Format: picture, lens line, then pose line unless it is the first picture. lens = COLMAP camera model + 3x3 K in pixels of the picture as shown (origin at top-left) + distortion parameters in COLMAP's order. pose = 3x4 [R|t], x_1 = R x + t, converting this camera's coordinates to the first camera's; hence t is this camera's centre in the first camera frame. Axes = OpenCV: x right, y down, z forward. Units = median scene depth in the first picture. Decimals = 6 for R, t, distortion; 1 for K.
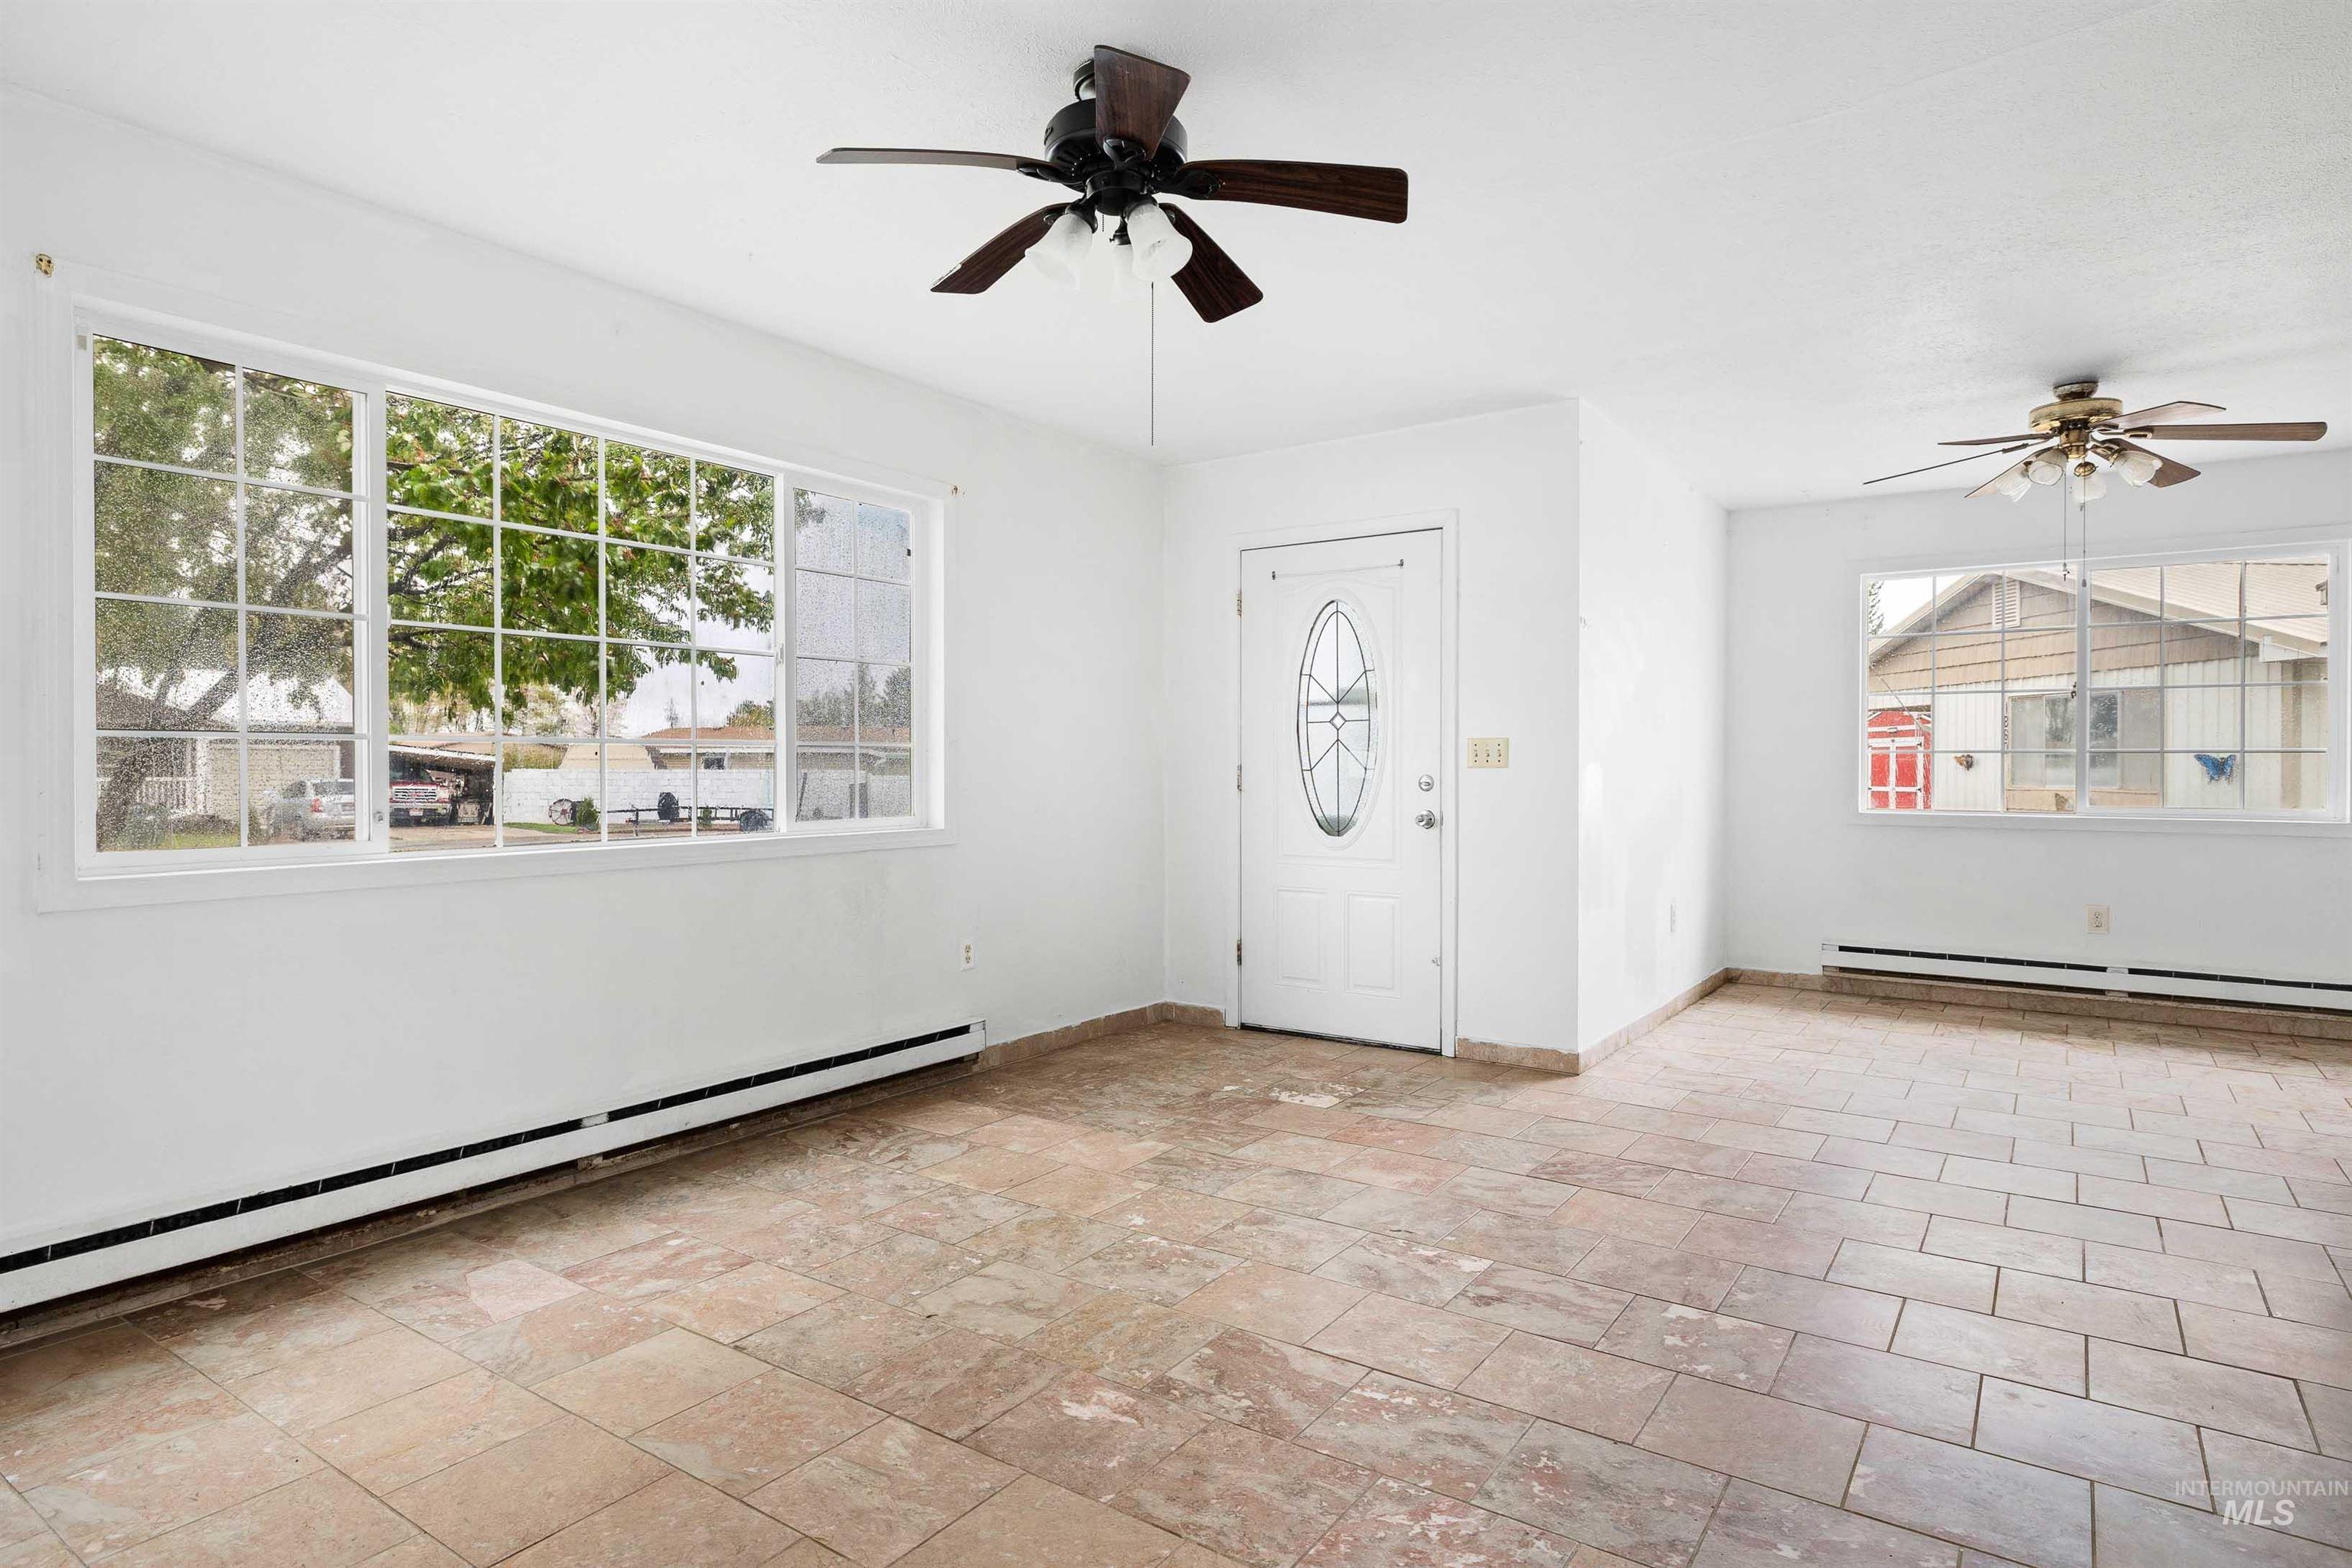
lens RADIAL K [[1275.5, 0, 1181.3], [0, 1275.5, 783.2], [0, 0, 1]] dist [0.002411, -0.002733]
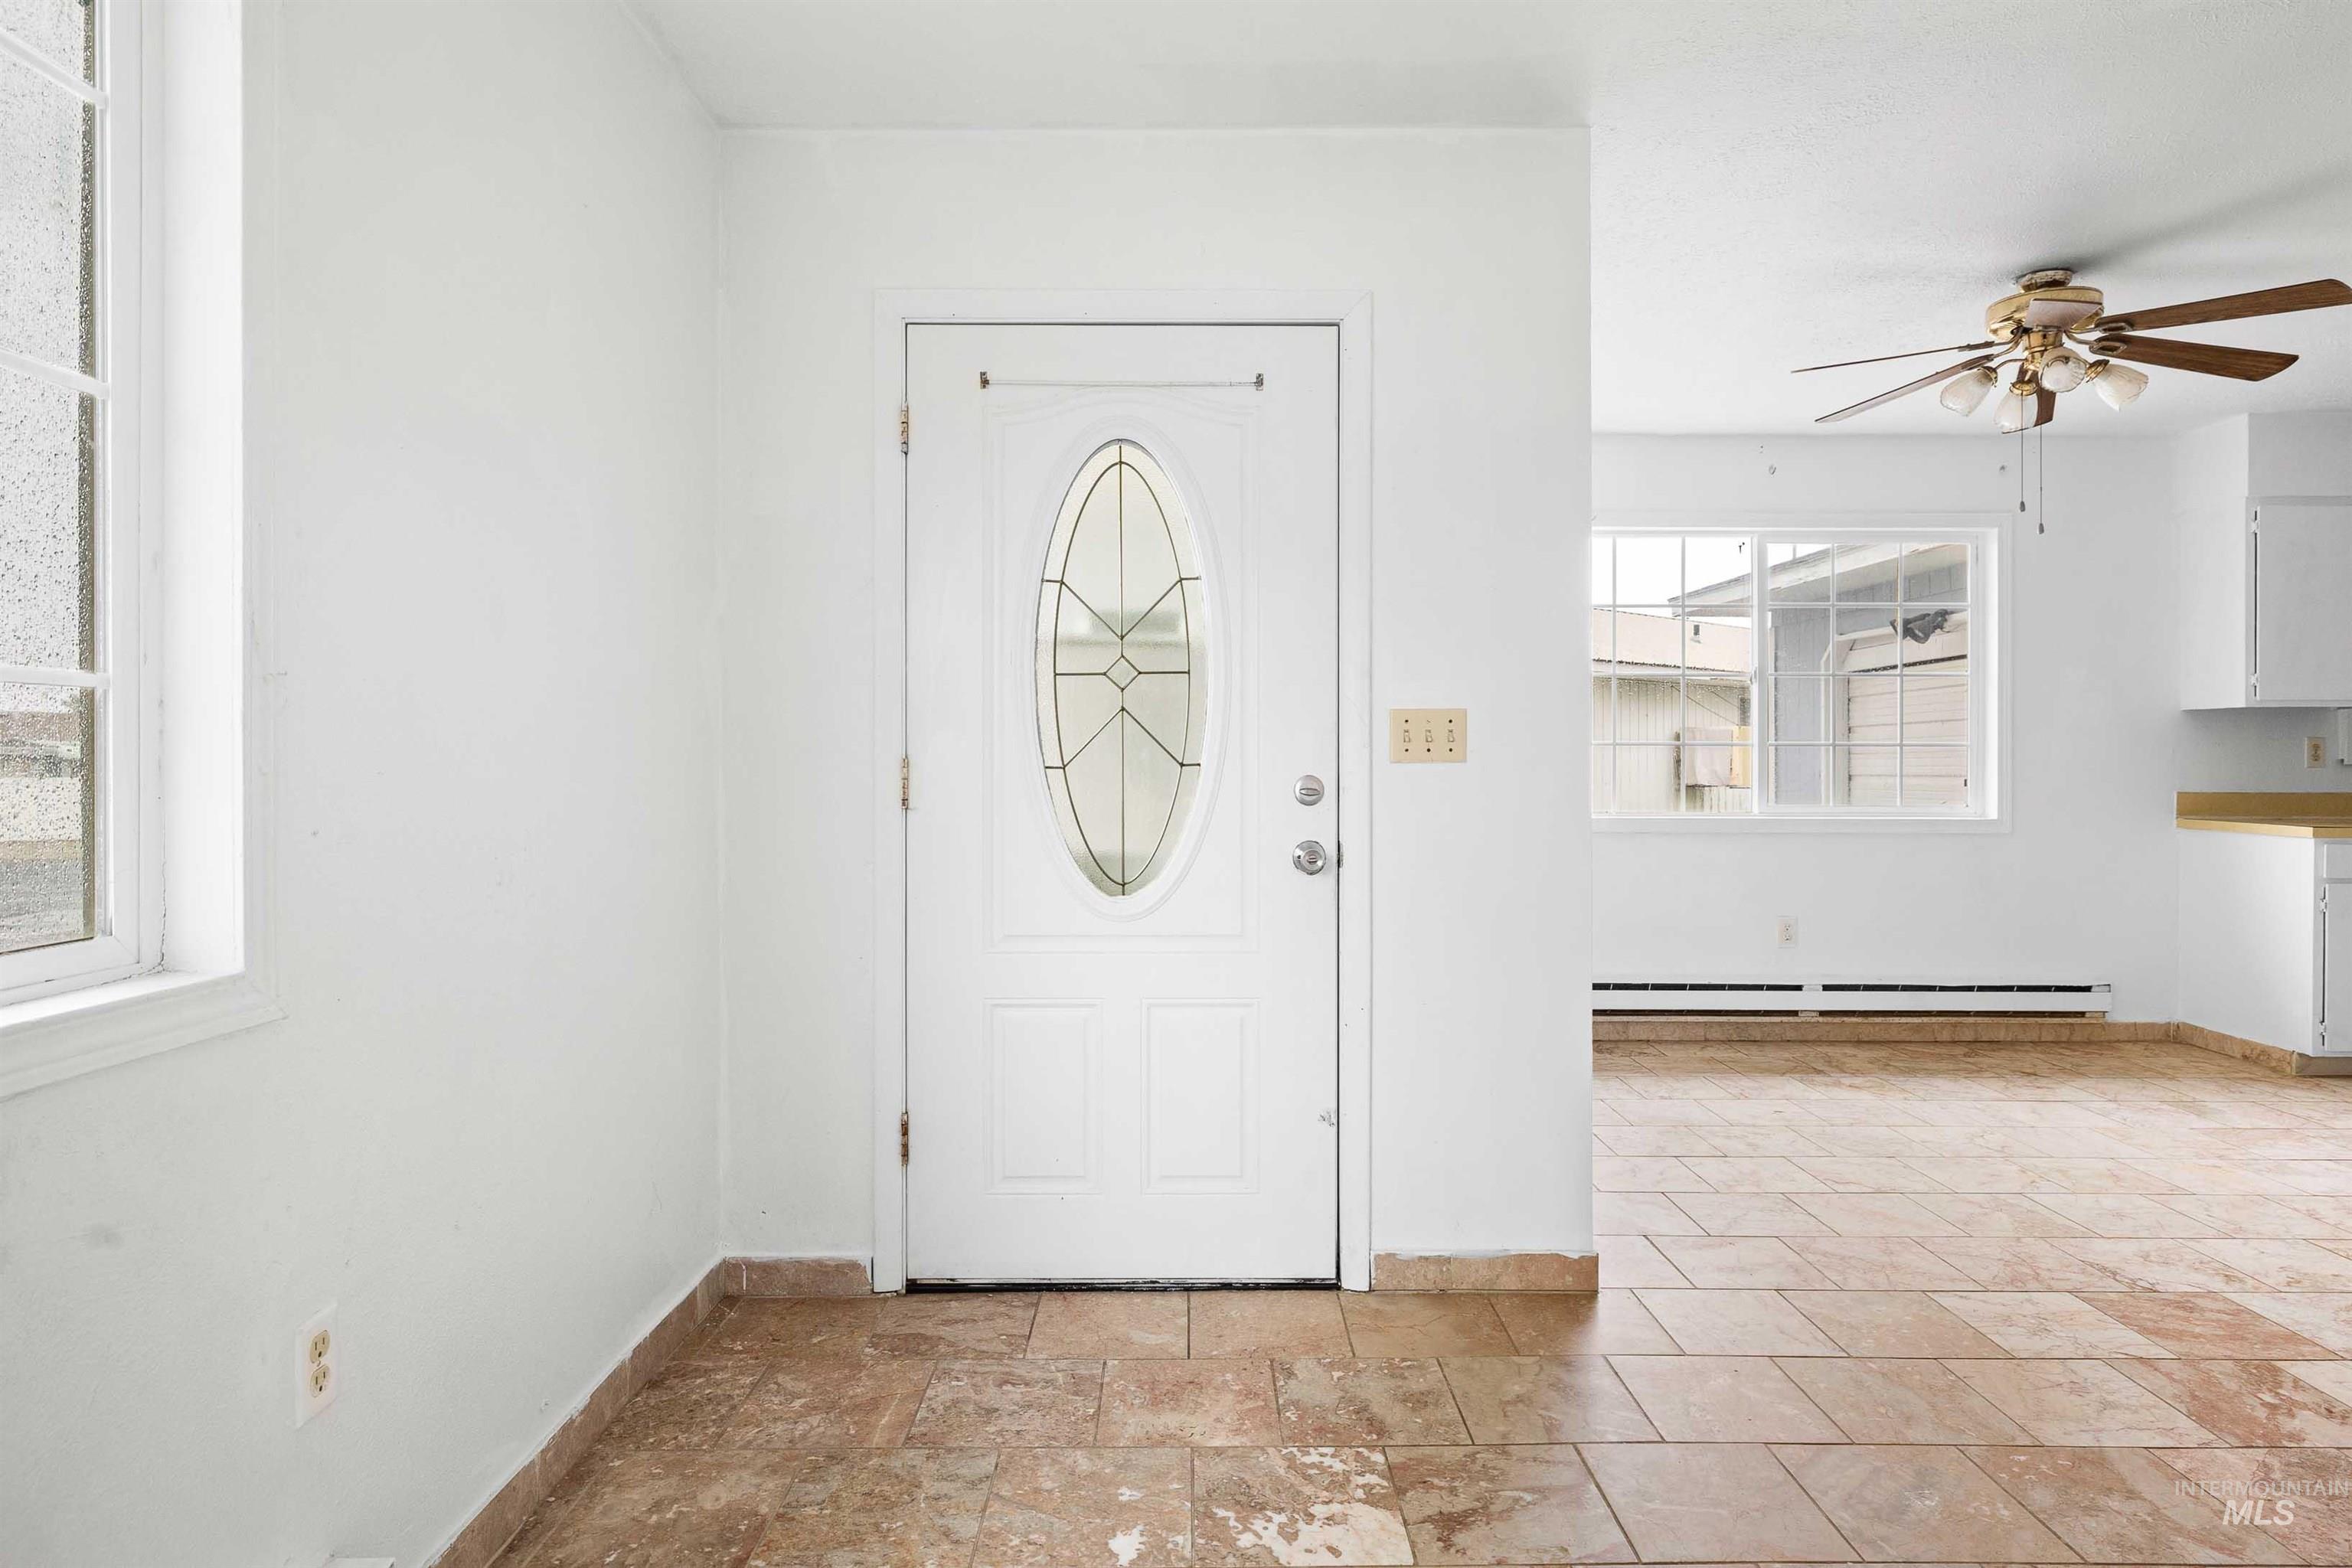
lens RADIAL K [[1275.5, 0, 1187.2], [0, 1275.5, 762.7], [0, 0, 1]] dist [0.002411, -0.002733]
pose [[0.823210, -0.000568, 0.567737, -0.268508], [0.009780, 0.999865, -0.013181, -0.008397], [-0.567653, 0.016403, 0.823105, 0.986712]]
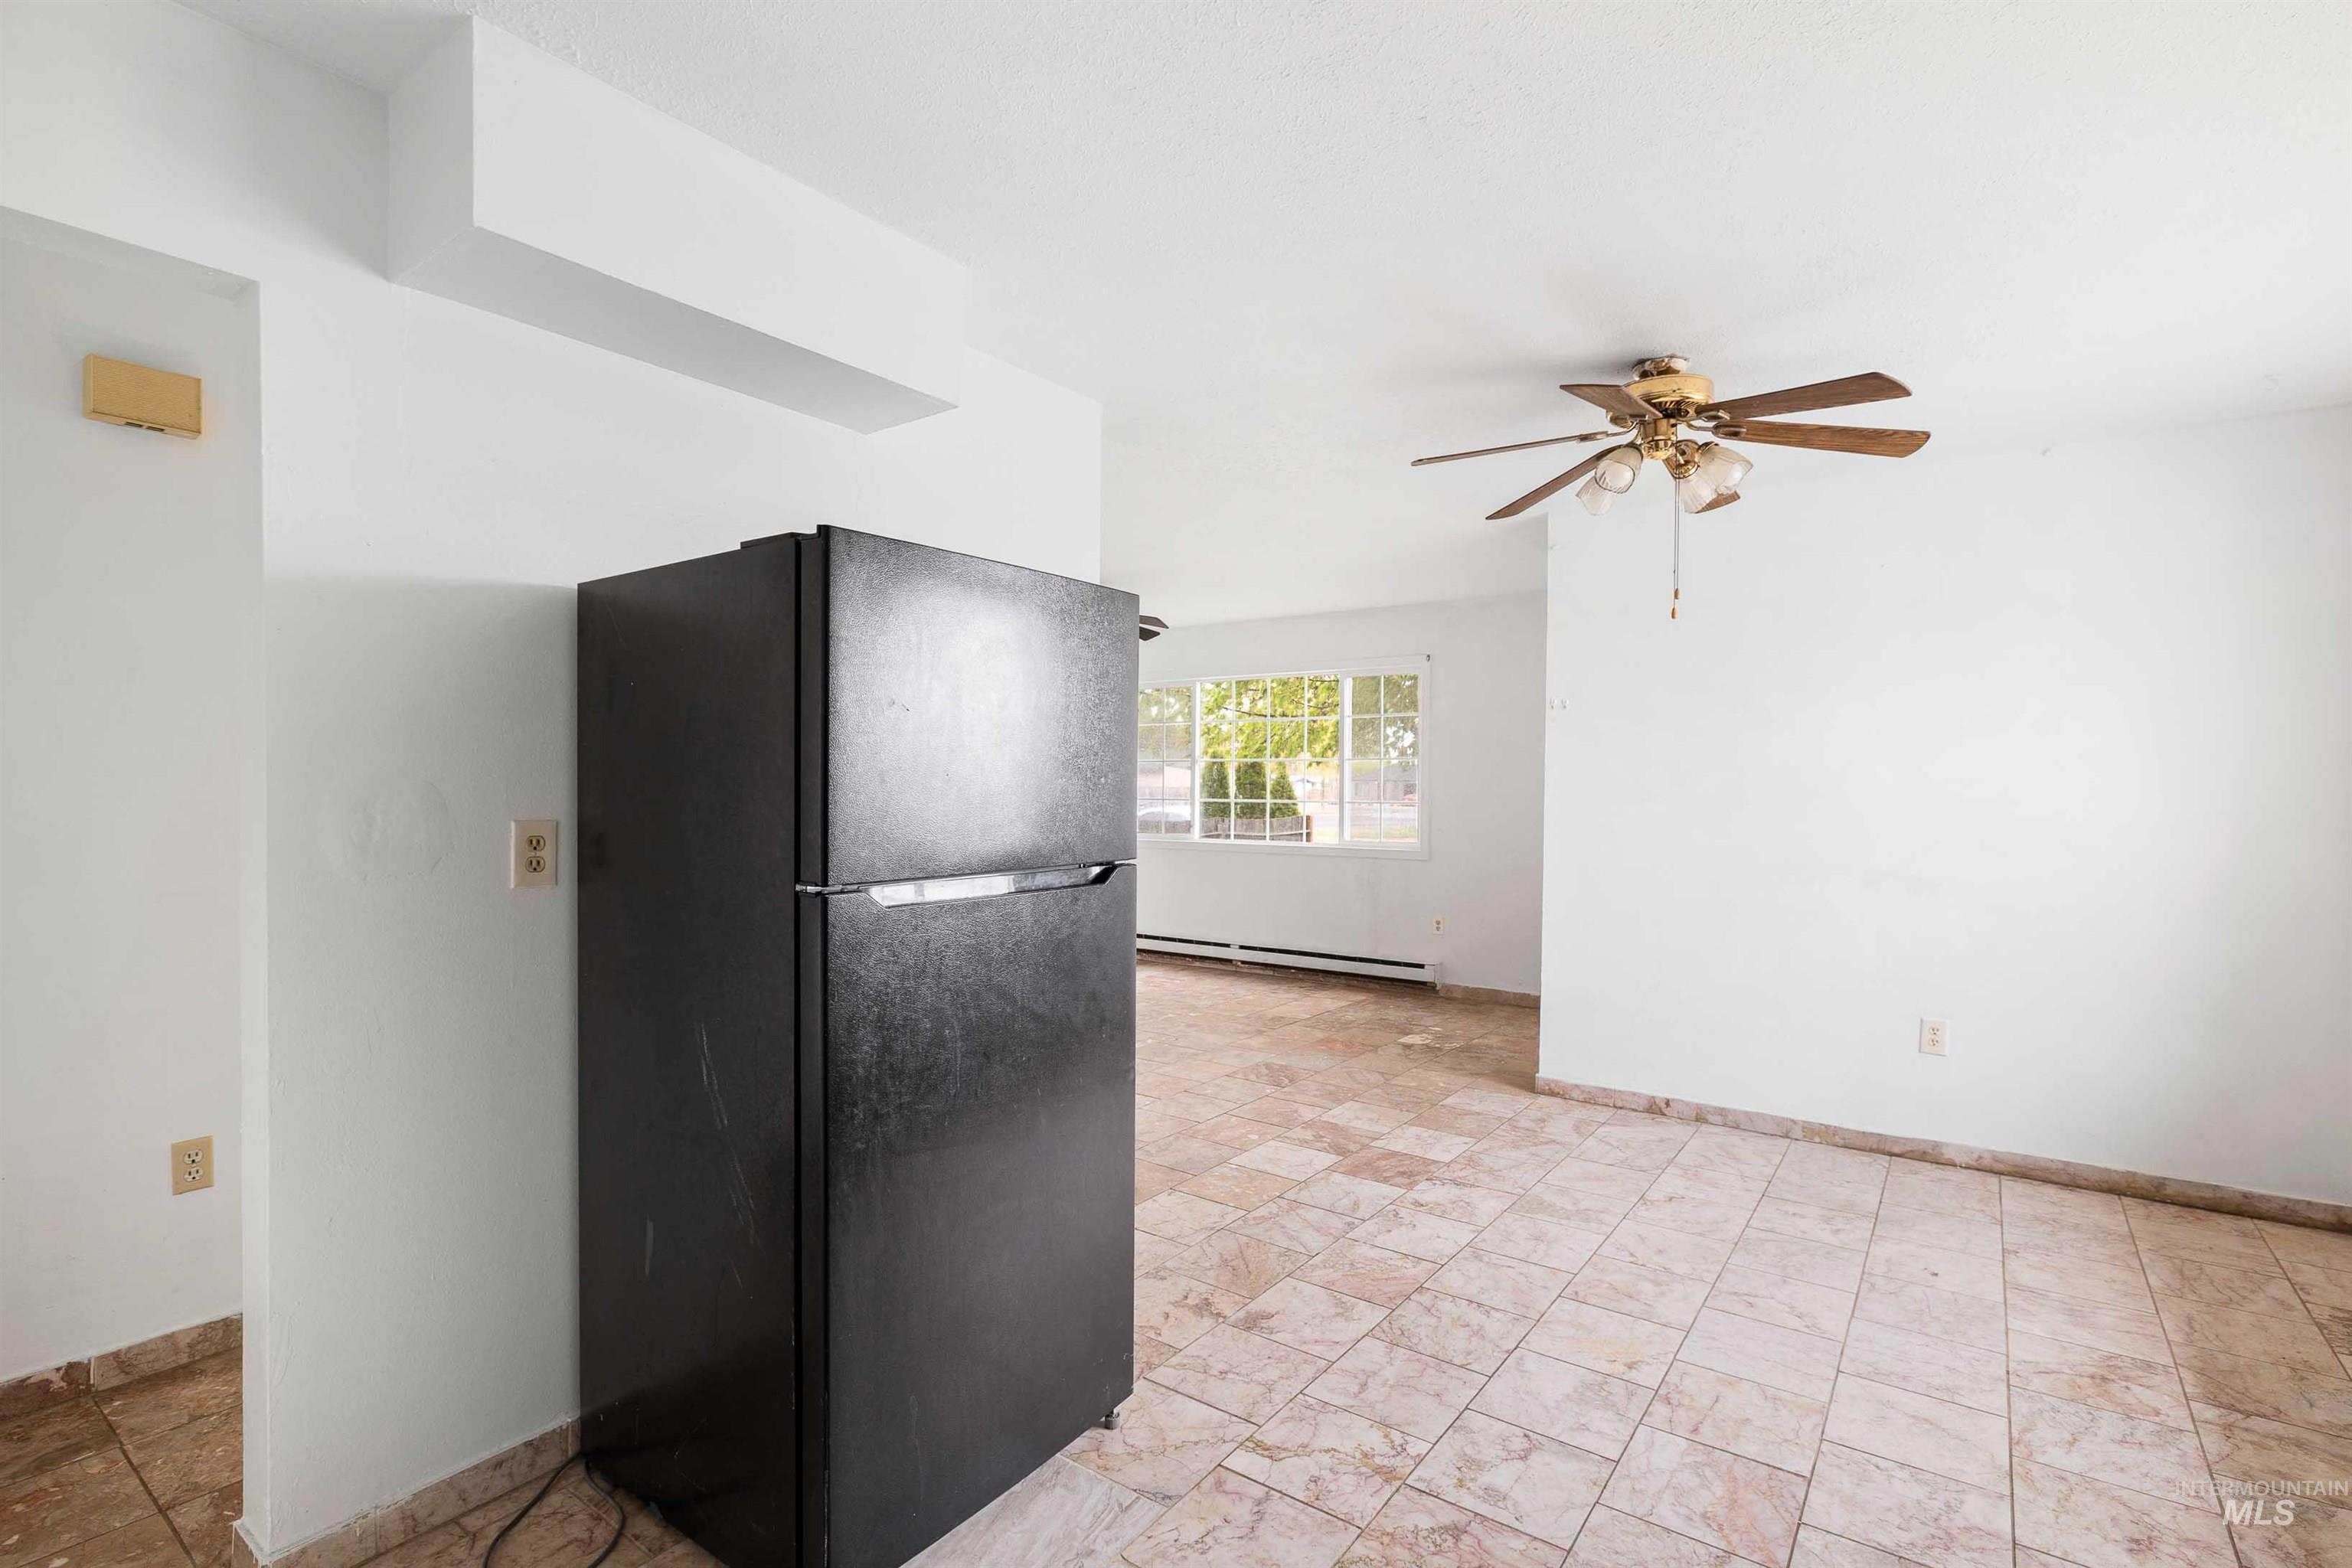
lens RADIAL K [[1094.4, 0, 1187.9], [0, 1094.4, 788.7], [0, 0, 1]] dist [-0.000510, -0.000017]
pose [[-0.027590, 0.000166, -0.999619, 2.082300], [-0.018434, 0.999830, 0.000675, -0.071062], [0.999449, 0.018446, -0.027583, 1.109624]]
